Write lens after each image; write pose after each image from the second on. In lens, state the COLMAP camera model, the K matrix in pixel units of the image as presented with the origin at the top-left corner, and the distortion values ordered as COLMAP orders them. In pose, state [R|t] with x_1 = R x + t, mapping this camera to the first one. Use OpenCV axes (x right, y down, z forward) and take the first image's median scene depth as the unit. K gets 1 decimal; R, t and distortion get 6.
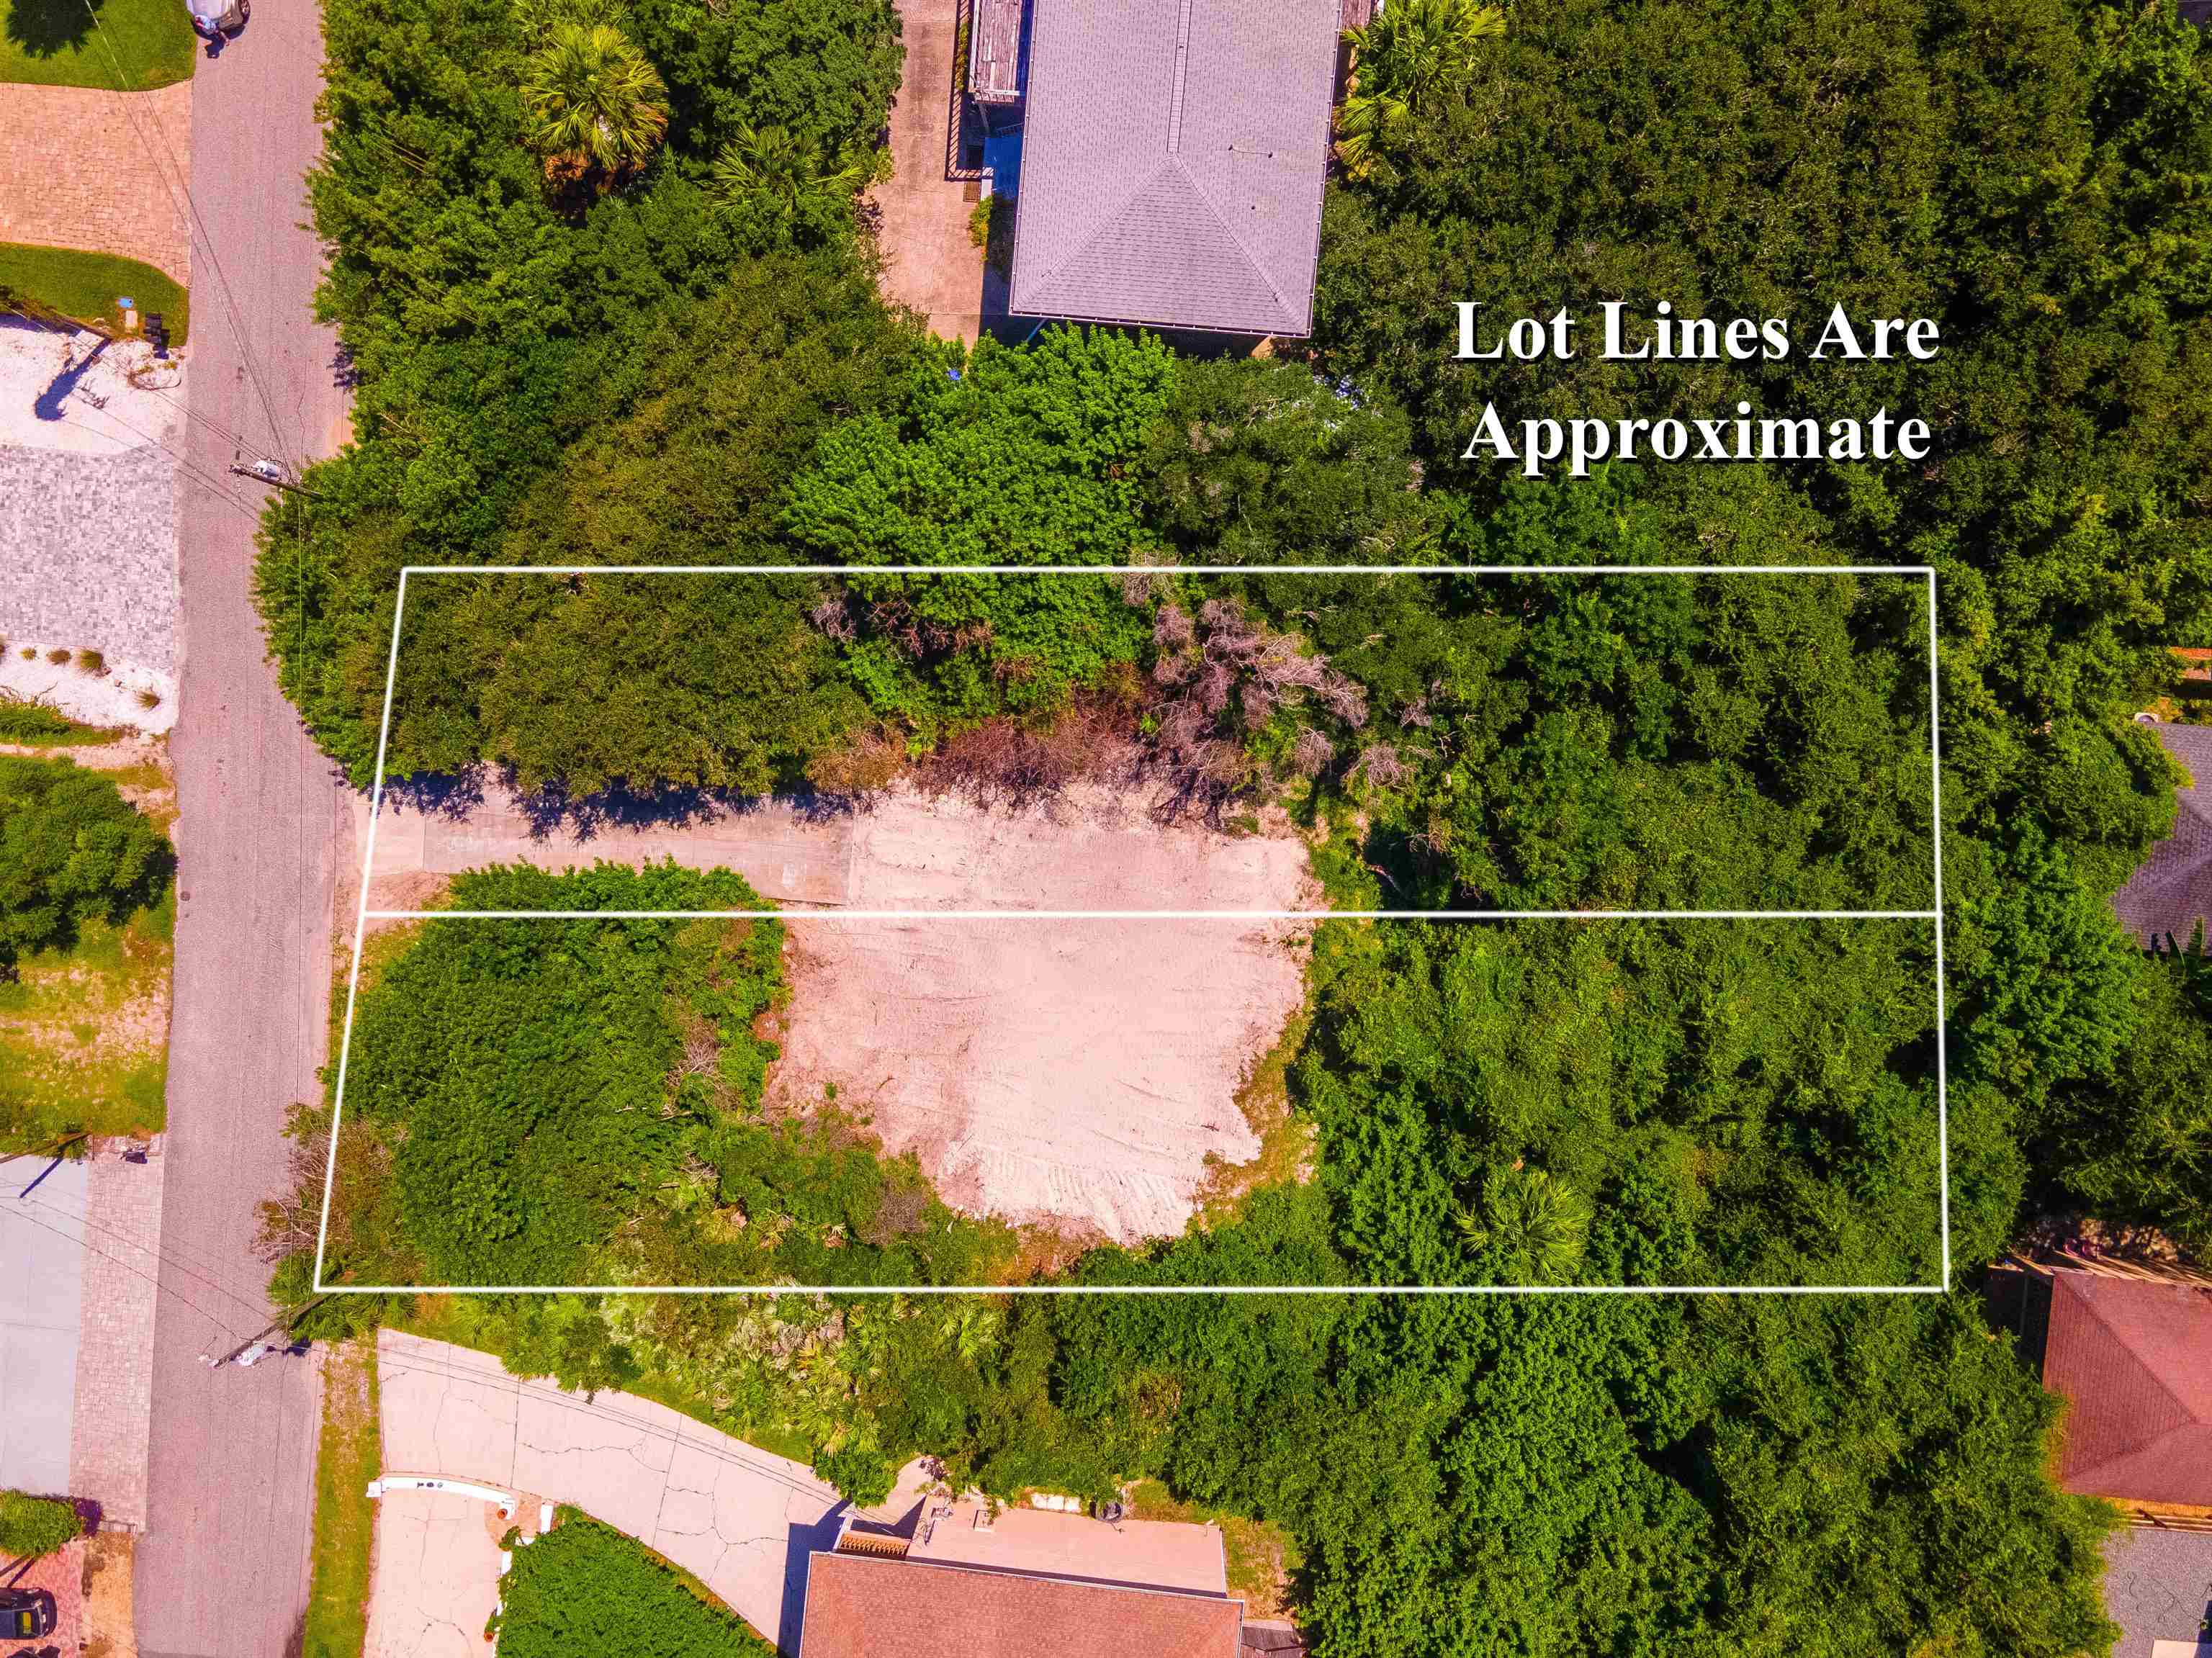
lens RADIAL K [[1629.6, 0, 1103.9], [0, 1629.6, 830.6], [0, 0, 1]] dist [0.053884, 0.019408]
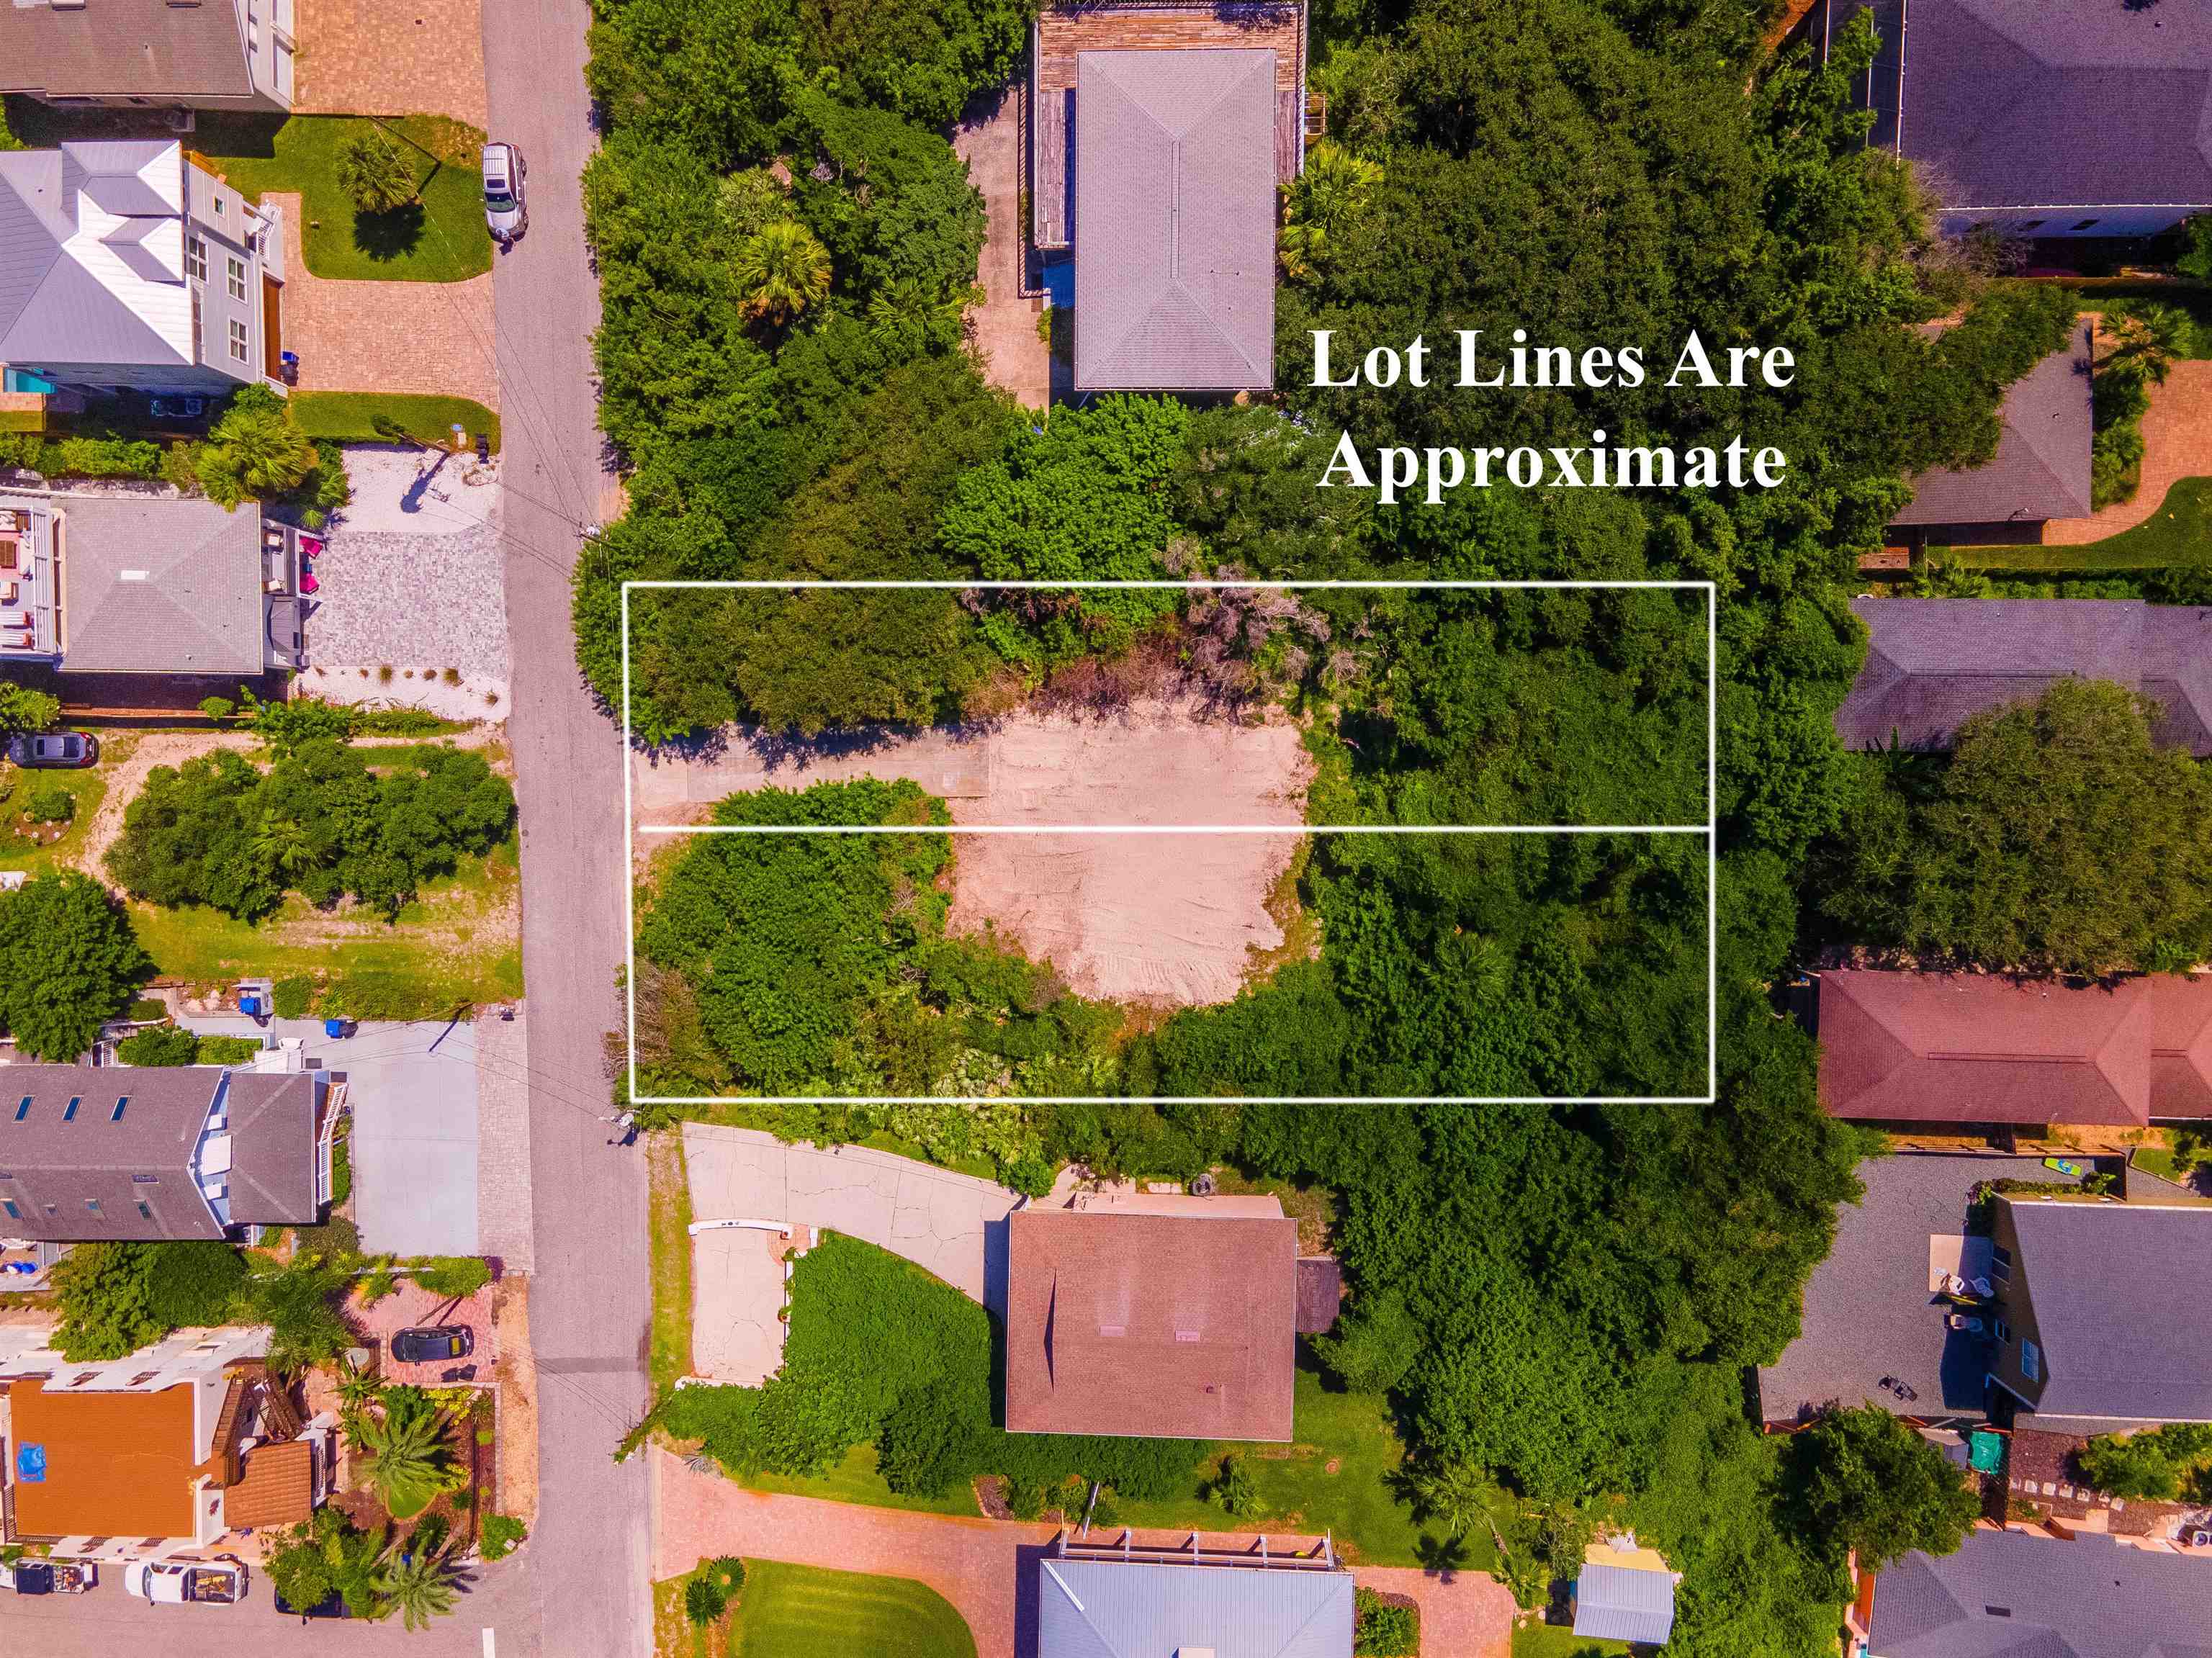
lens RADIAL K [[1629.6, 0, 1101.9], [0, 1629.6, 829.2], [0, 0, 1]] dist [0.053884, 0.019408]
pose [[0.996676, -0.081357, -0.004207, -0.054735], [0.081363, 0.996684, 0.001268, 0.084602], [0.004090, -0.001606, 0.999990, -0.479281]]
